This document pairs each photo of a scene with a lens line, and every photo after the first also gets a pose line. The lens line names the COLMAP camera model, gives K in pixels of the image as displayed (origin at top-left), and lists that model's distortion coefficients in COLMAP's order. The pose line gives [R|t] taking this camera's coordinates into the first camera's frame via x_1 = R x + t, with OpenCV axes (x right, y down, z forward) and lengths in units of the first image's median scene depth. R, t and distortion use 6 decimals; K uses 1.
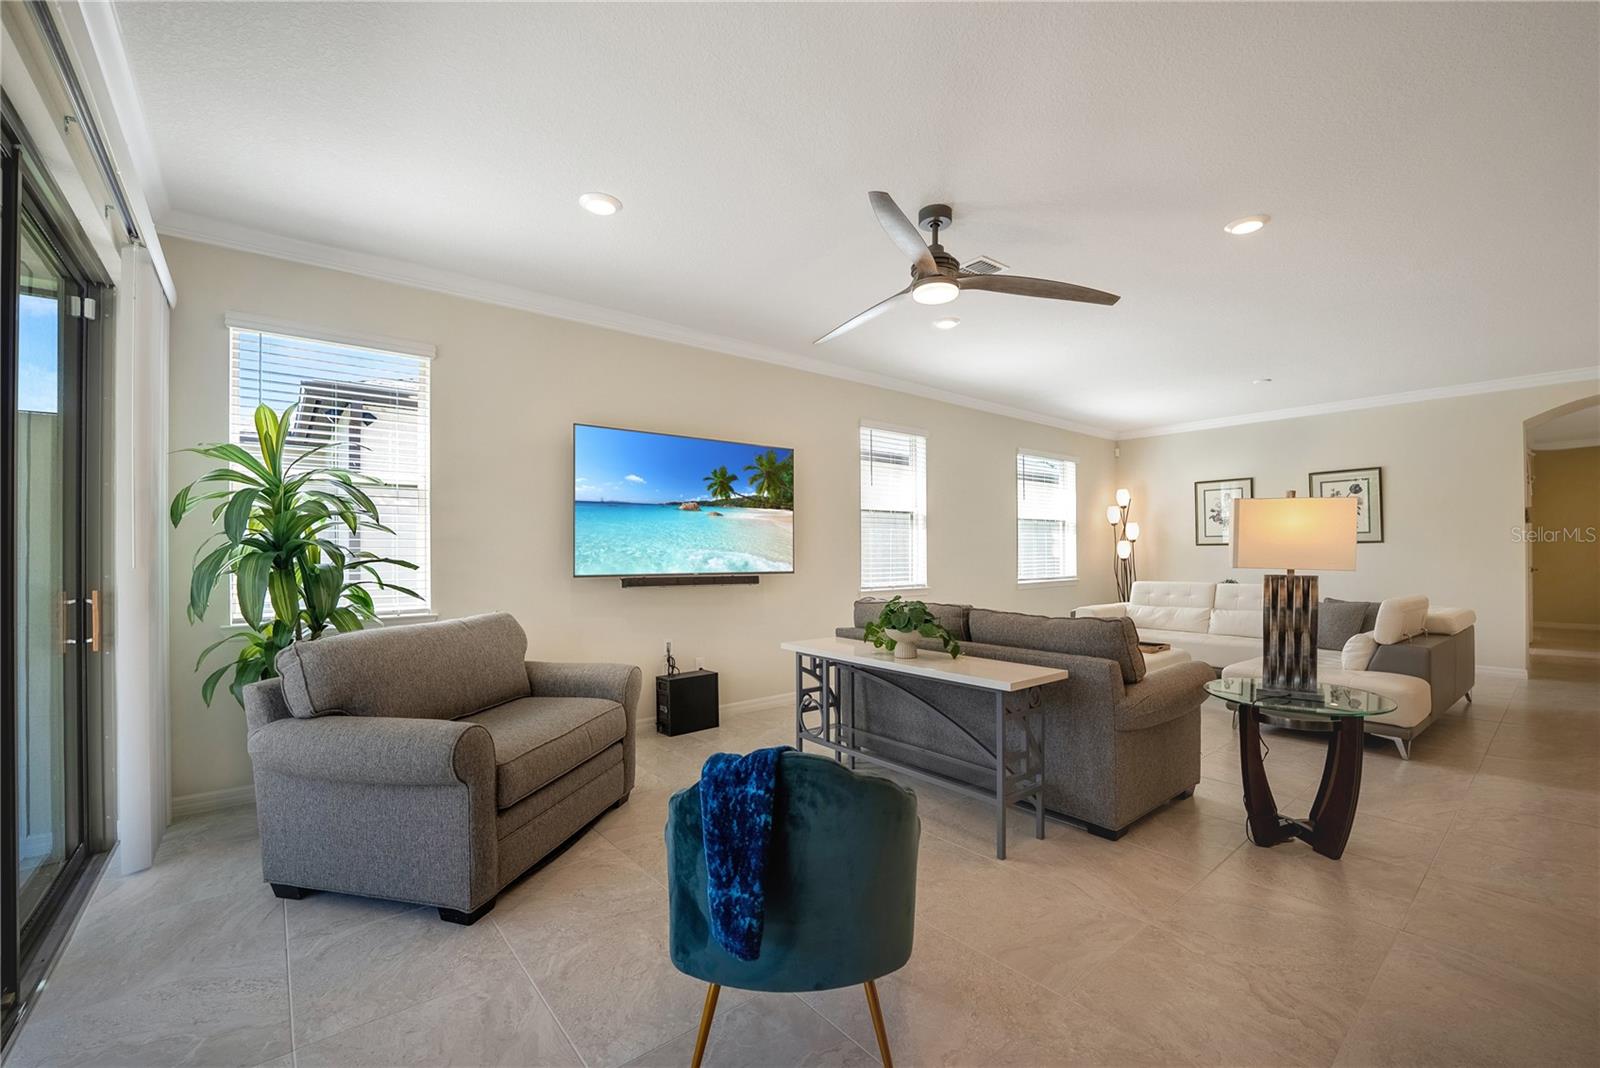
lens RADIAL K [[668.5, 0, 805.3], [0, 668.5, 547.9], [0, 0, 1]] dist [-0.027987, 0.001955]
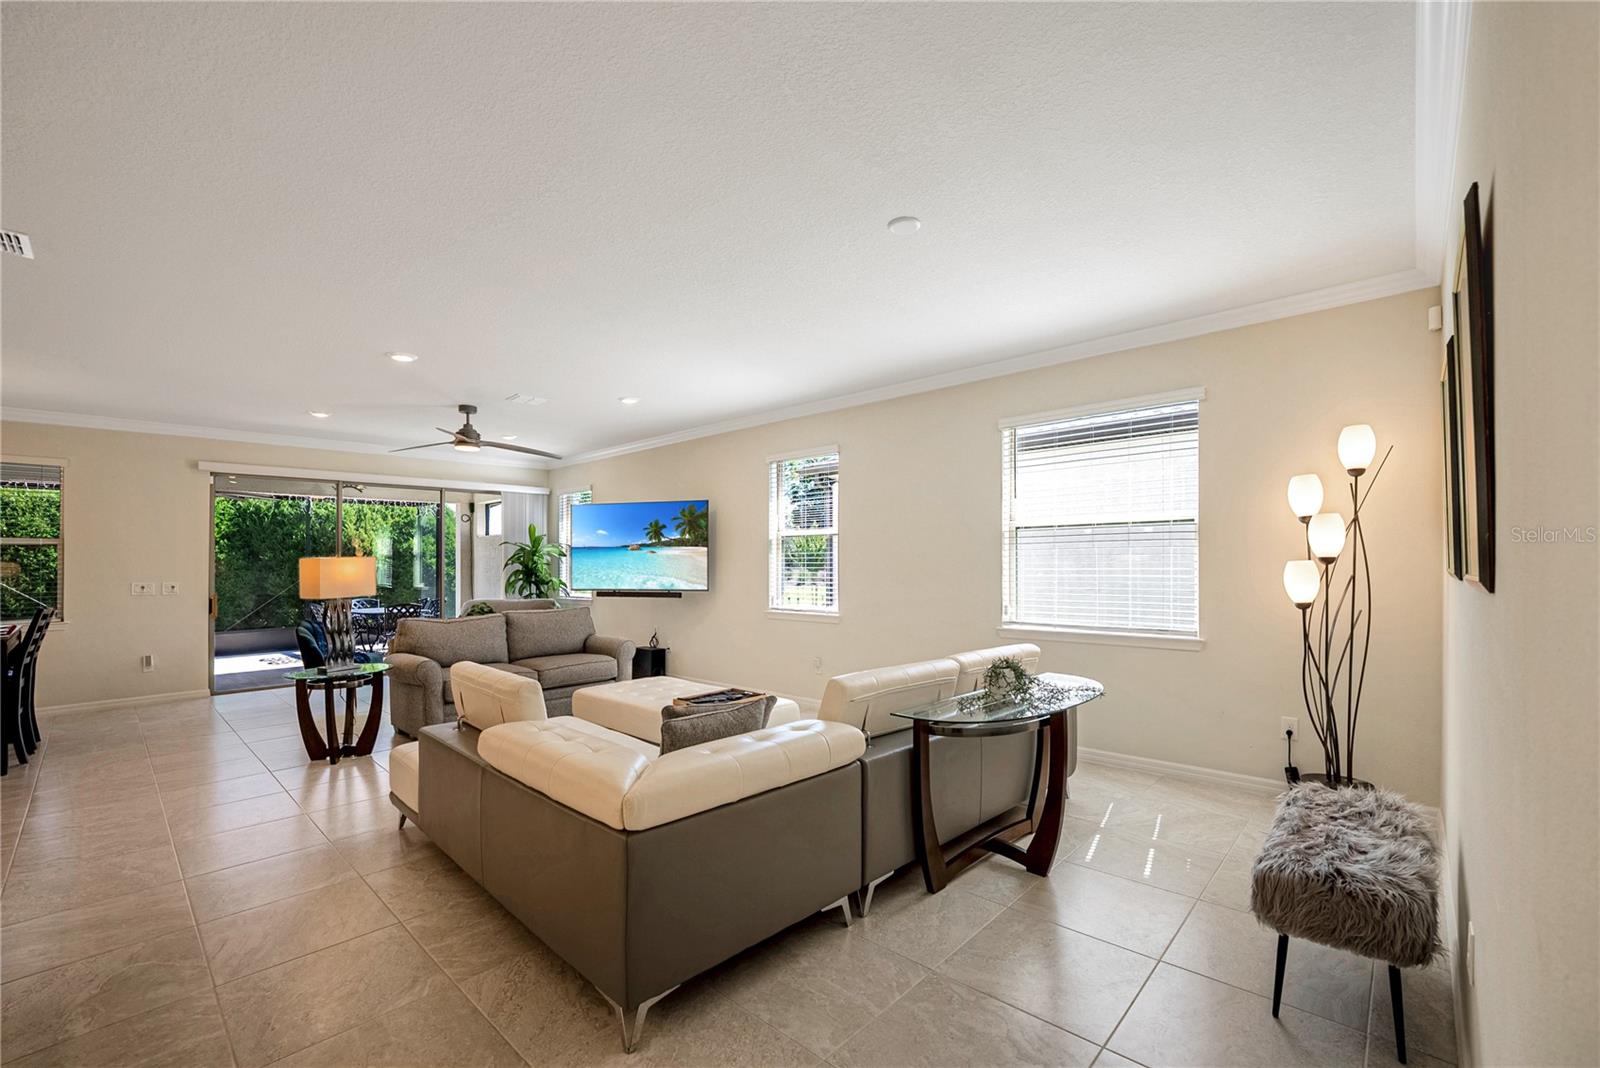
lens RADIAL K [[668.5, 0, 813.0], [0, 668.5, 557.6], [0, 0, 1]] dist [-0.027987, 0.001955]
pose [[0.147585, -0.002648, -0.989046, 1.557519], [0.016907, 0.999857, -0.000154, -0.032781], [0.988905, -0.016699, 0.147609, 1.171515]]
